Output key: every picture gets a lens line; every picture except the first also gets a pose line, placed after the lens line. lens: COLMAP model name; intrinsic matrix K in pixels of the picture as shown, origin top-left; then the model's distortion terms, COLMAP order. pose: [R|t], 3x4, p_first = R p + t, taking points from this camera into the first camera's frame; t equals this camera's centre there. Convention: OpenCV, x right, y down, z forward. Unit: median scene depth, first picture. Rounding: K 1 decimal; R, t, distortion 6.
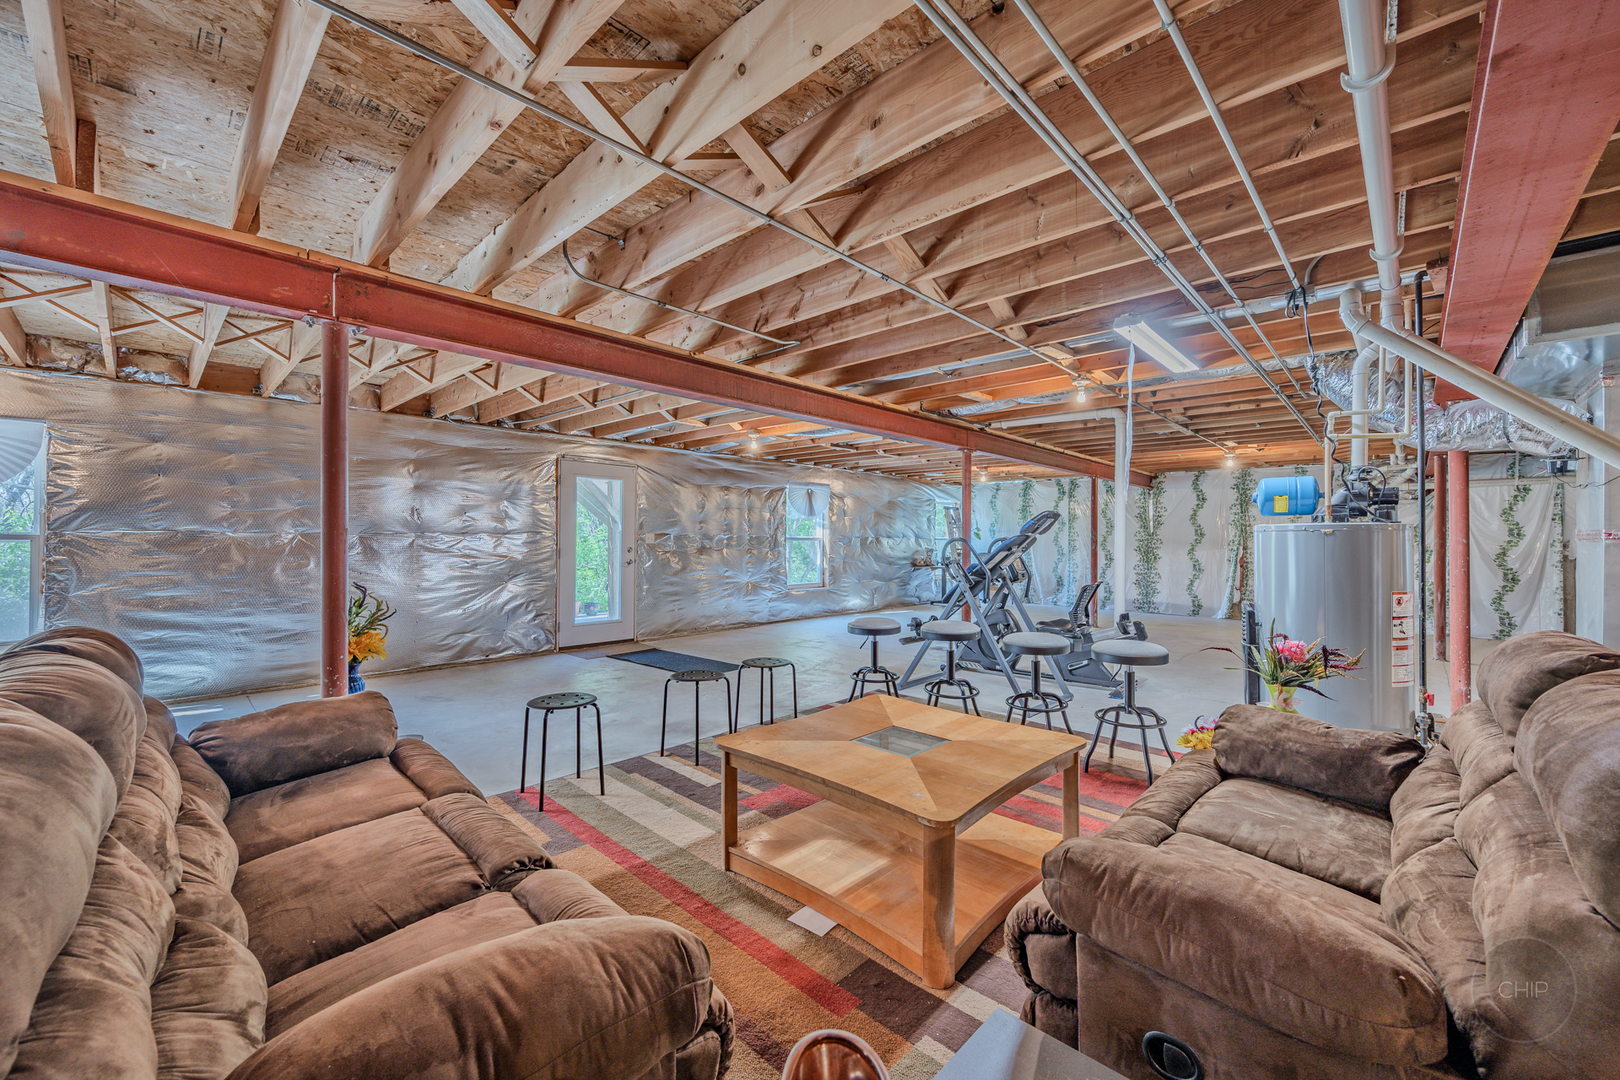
lens RADIAL K [[640.6, 0, 809.7], [0, 640.6, 536.0], [0, 0, 1]] dist [-0.000689, -0.000062]
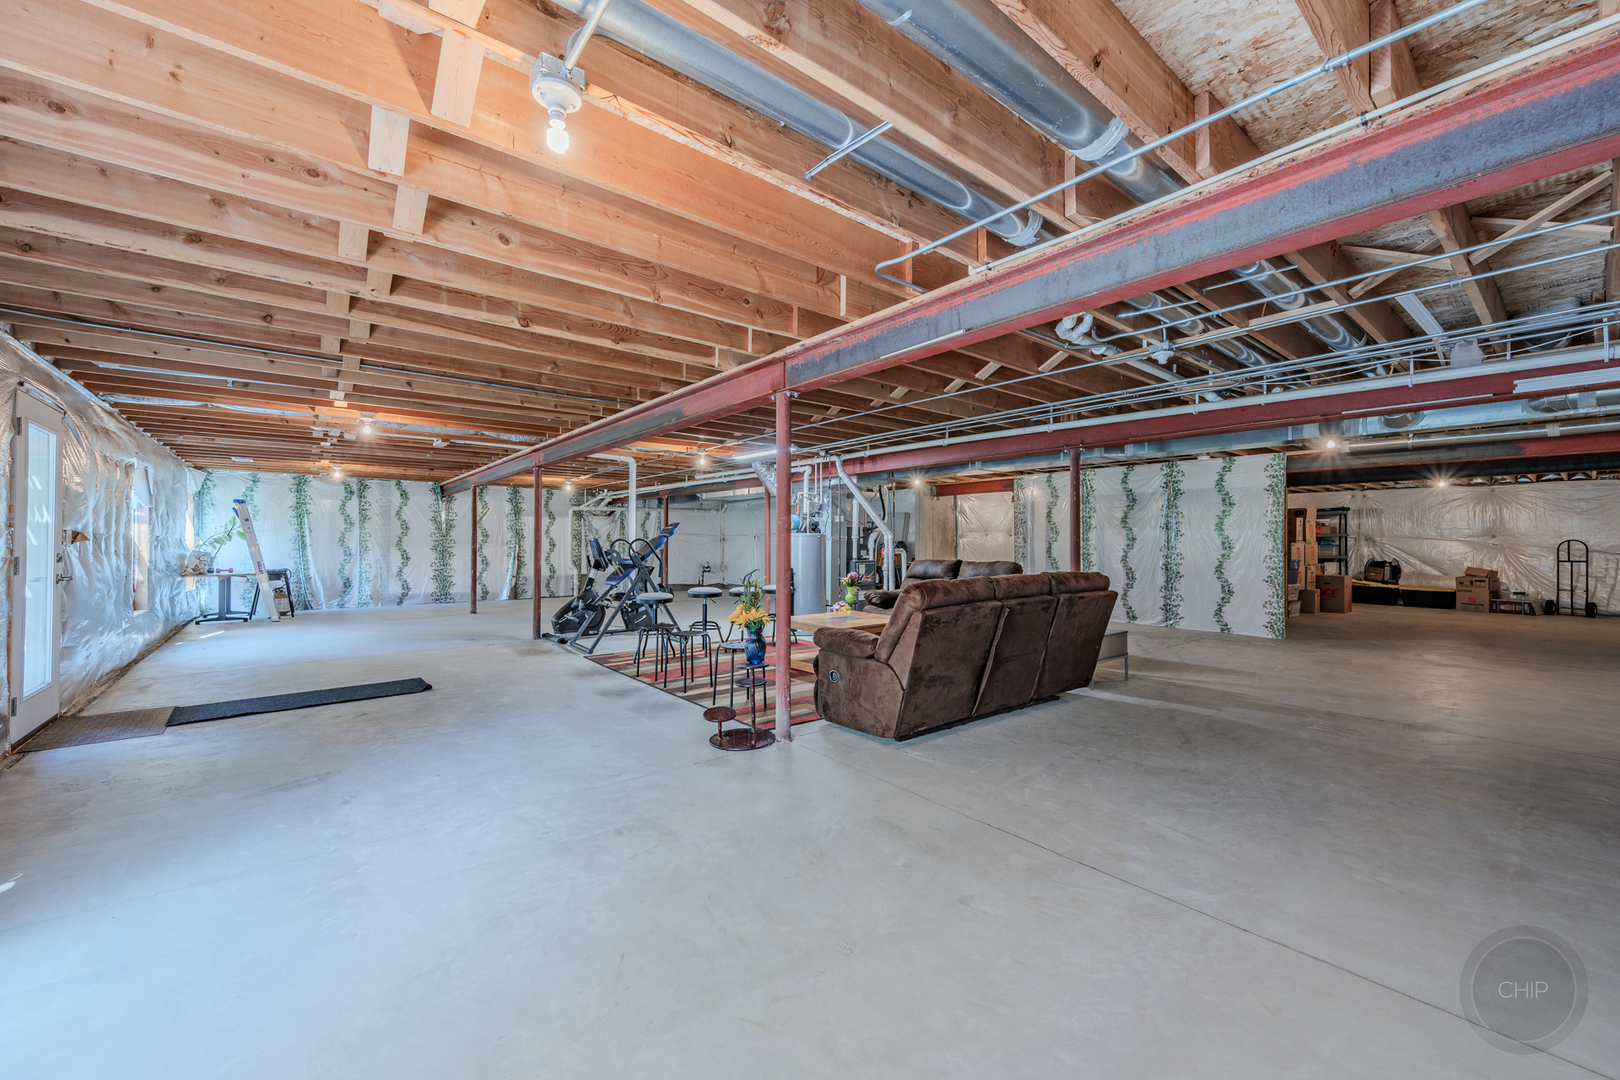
lens RADIAL K [[640.6, 0, 811.7], [0, 640.6, 538.3], [0, 0, 1]] dist [-0.000689, -0.000062]
pose [[0.137516, 0.001698, 0.990498, -0.528012], [-0.005661, 0.999984, -0.000928, -0.000168], [-0.990483, -0.005480, 0.137523, 0.179924]]
